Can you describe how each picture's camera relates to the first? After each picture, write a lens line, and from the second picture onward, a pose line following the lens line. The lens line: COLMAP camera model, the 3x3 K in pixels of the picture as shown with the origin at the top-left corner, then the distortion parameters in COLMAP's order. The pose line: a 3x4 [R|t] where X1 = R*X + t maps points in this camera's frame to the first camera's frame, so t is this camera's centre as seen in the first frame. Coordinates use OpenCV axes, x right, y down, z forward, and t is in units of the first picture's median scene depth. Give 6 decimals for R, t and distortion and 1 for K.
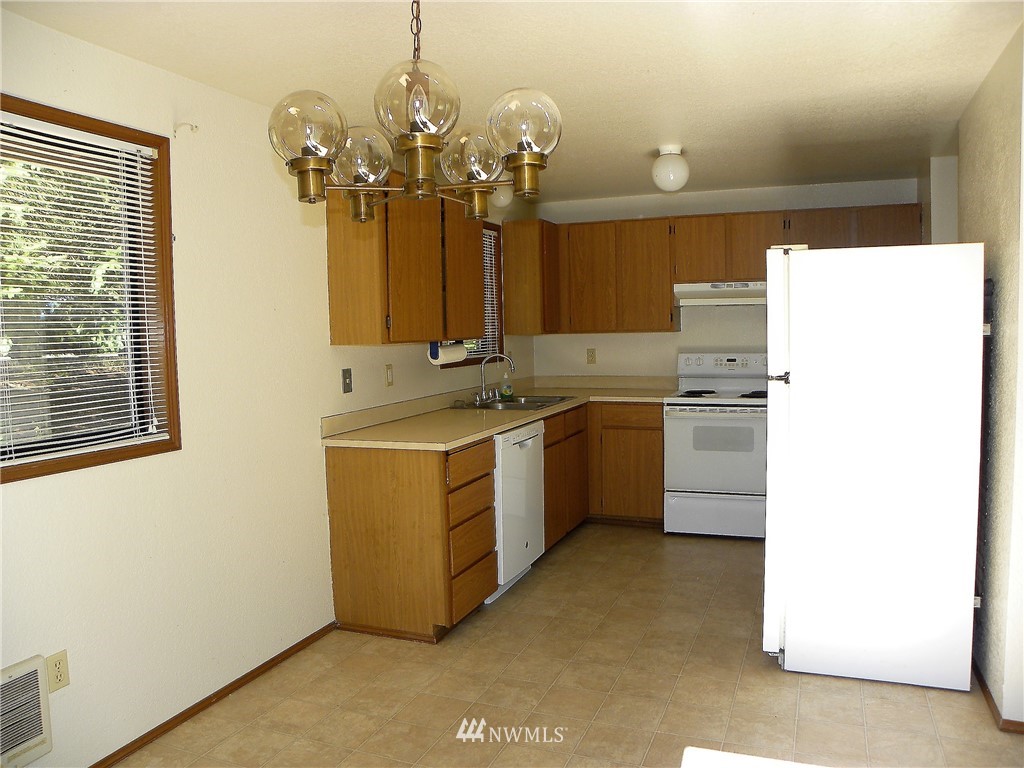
lens RADIAL K [[784.2, 0, 512.1], [0, 784.2, 389.4], [0, 0, 1]] dist [-0.111206, 0.041617]
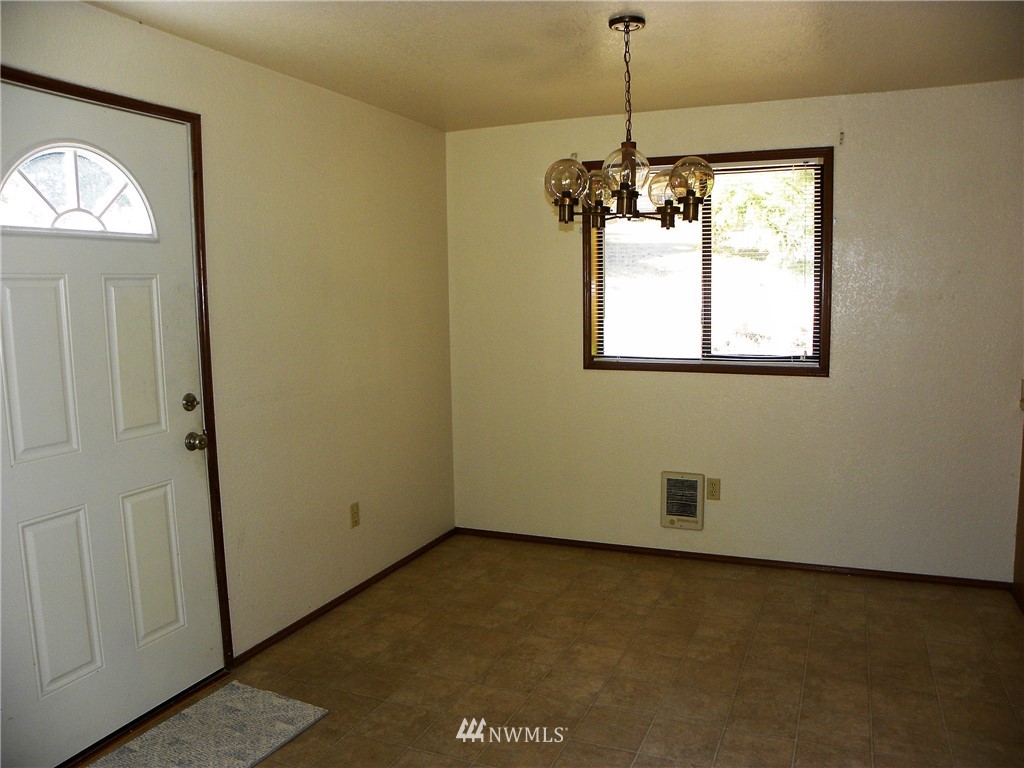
lens RADIAL K [[784.2, 0, 519.9], [0, 784.2, 382.4], [0, 0, 1]] dist [-0.111206, 0.041617]
pose [[-0.017050, 0.137308, -0.990382, 0.719137], [-0.068224, 0.988057, 0.138160, -0.048682], [0.997524, 0.069923, -0.007479, 0.360143]]
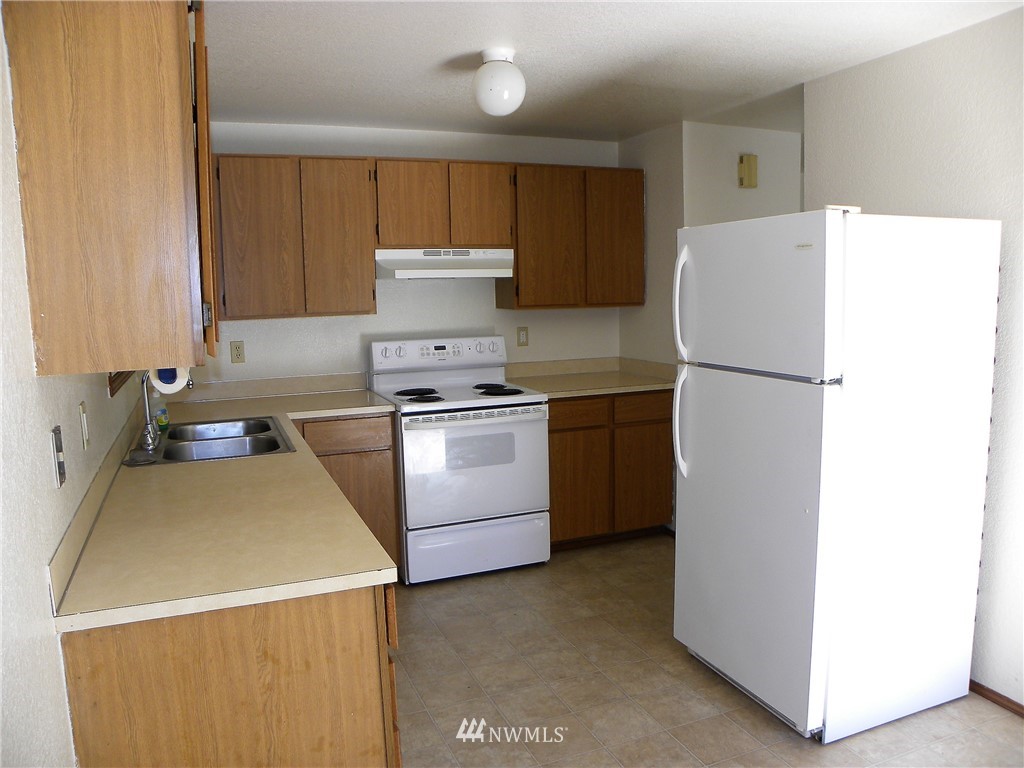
lens RADIAL K [[784.2, 0, 516.8], [0, 784.2, 386.9], [0, 0, 1]] dist [-0.111206, 0.041617]
pose [[0.711310, -0.085021, 0.697717, -0.332268], [0.060794, 0.996379, 0.059437, -0.060762], [-0.700244, 0.000139, 0.713903, 0.562822]]
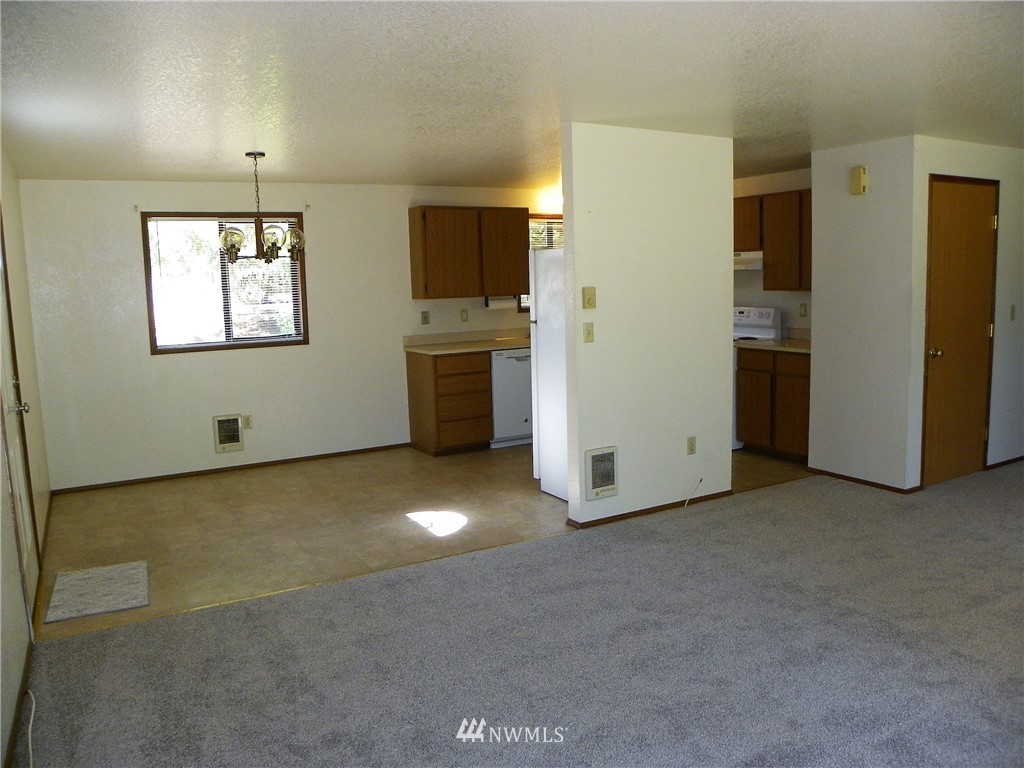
lens RADIAL K [[784.2, 0, 512.1], [0, 784.2, 377.3], [0, 0, 1]] dist [-0.111206, 0.041617]
pose [[0.778897, 0.075415, -0.622602, 1.195471], [-0.038568, 0.996625, 0.072470, -0.013459], [0.625965, -0.032434, 0.779176, -0.365396]]
